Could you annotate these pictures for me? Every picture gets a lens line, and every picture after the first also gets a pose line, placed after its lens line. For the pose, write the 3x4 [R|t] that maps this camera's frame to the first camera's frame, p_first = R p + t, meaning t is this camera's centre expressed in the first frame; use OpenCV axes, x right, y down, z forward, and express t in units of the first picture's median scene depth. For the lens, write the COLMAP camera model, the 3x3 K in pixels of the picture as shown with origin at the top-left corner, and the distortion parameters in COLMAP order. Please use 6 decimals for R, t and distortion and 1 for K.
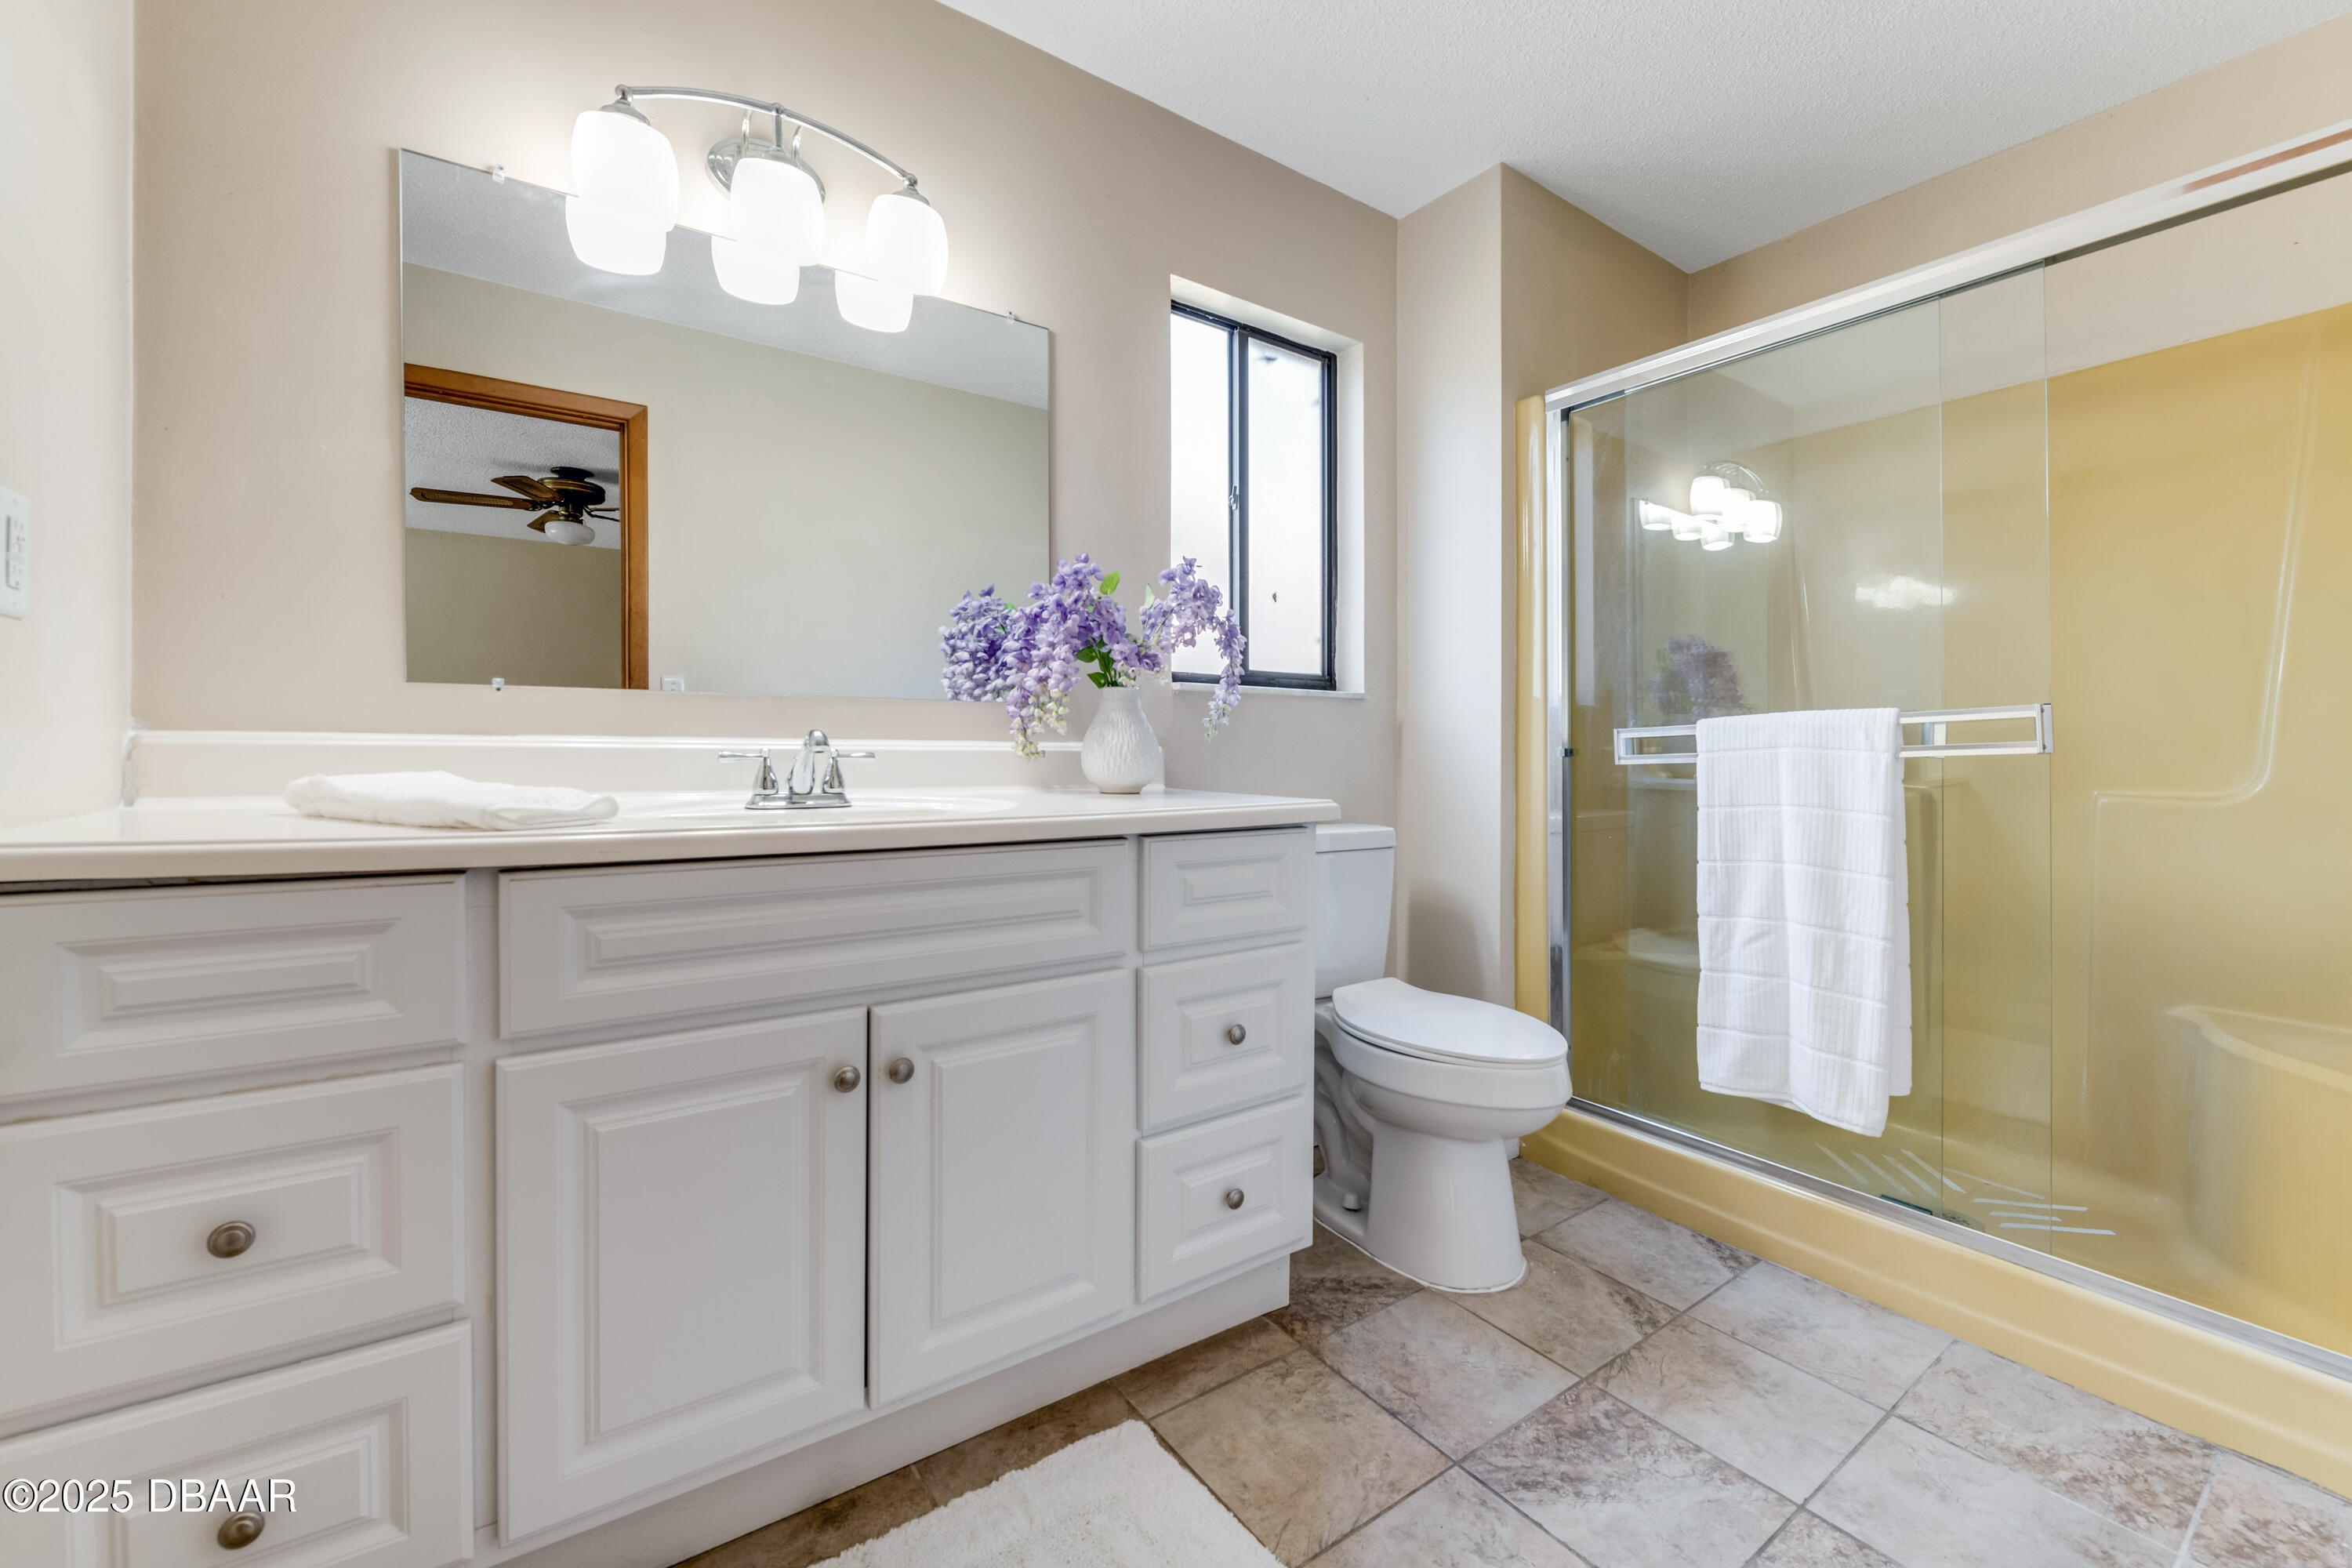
lens RADIAL K [[956.1, 0, 1180.1], [0, 956.1, 762.1], [0, 0, 1]] dist [-0.019349, -0.000629]
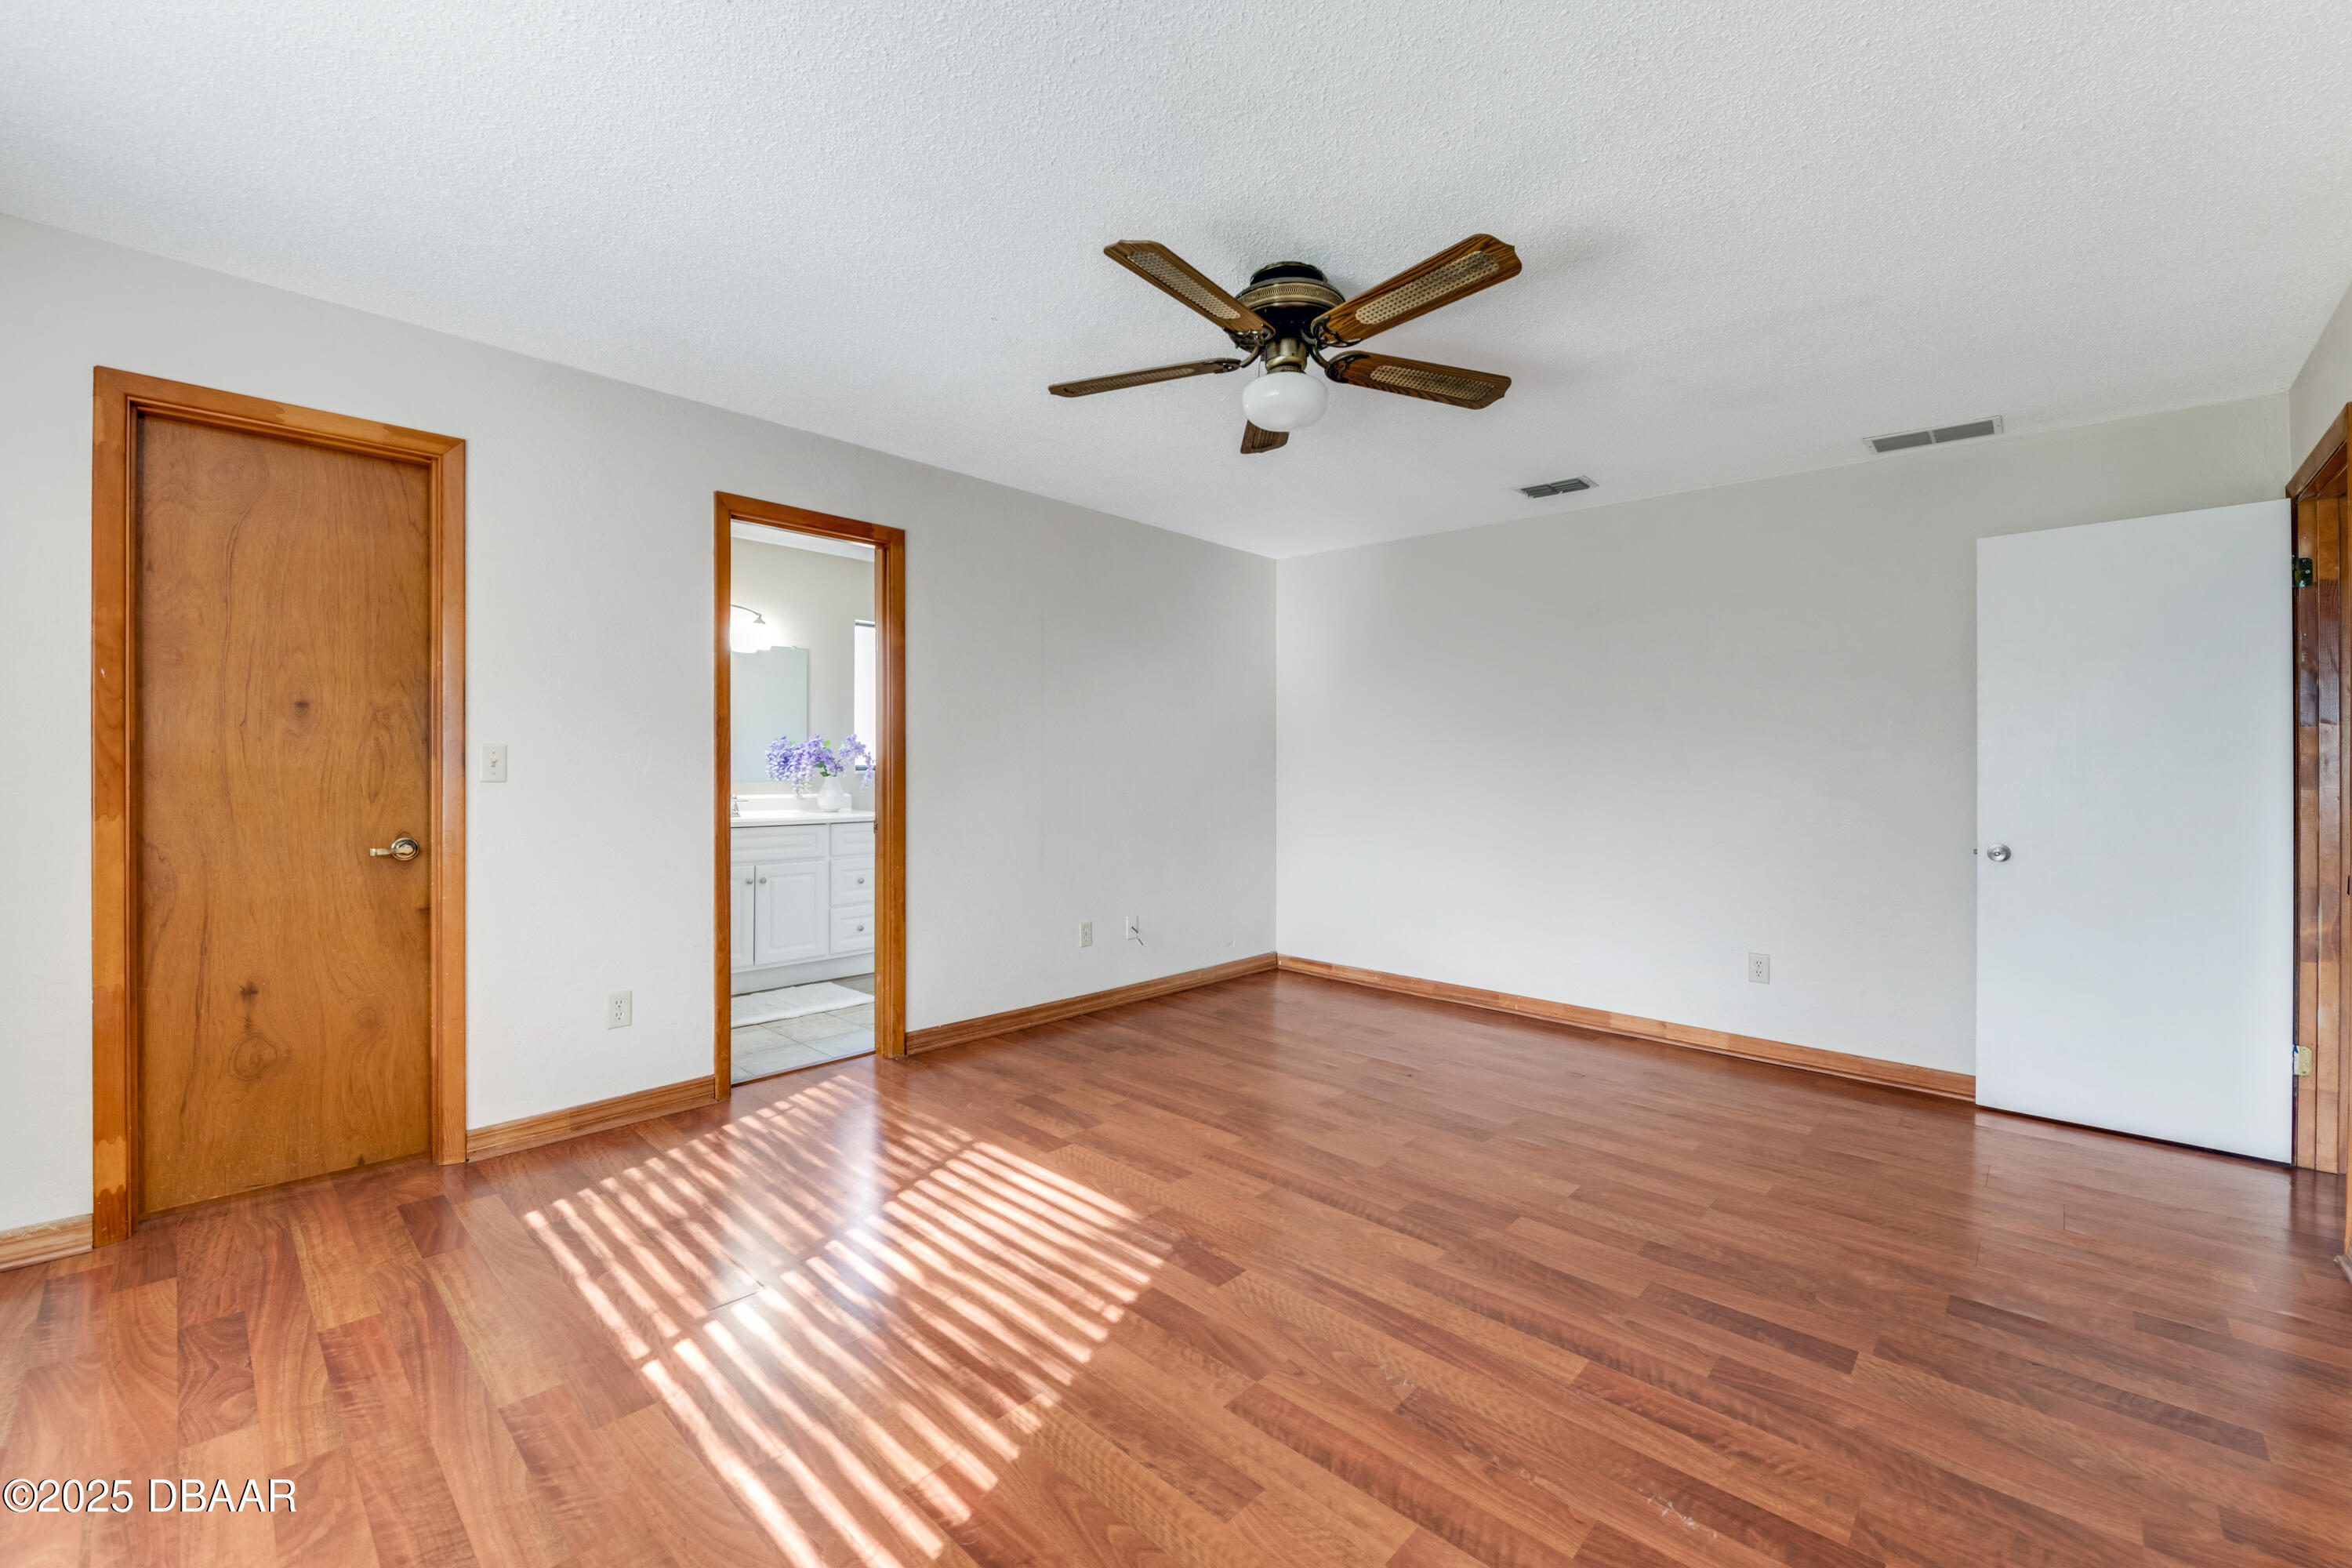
lens RADIAL K [[956.1, 0, 1183.3], [0, 956.1, 765.7], [0, 0, 1]] dist [-0.019349, -0.000629]
pose [[0.977947, 0.001714, 0.208847, 0.404521], [-0.000163, 0.999972, -0.007446, -0.091285], [-0.208854, 0.007248, 0.977920, -2.223111]]
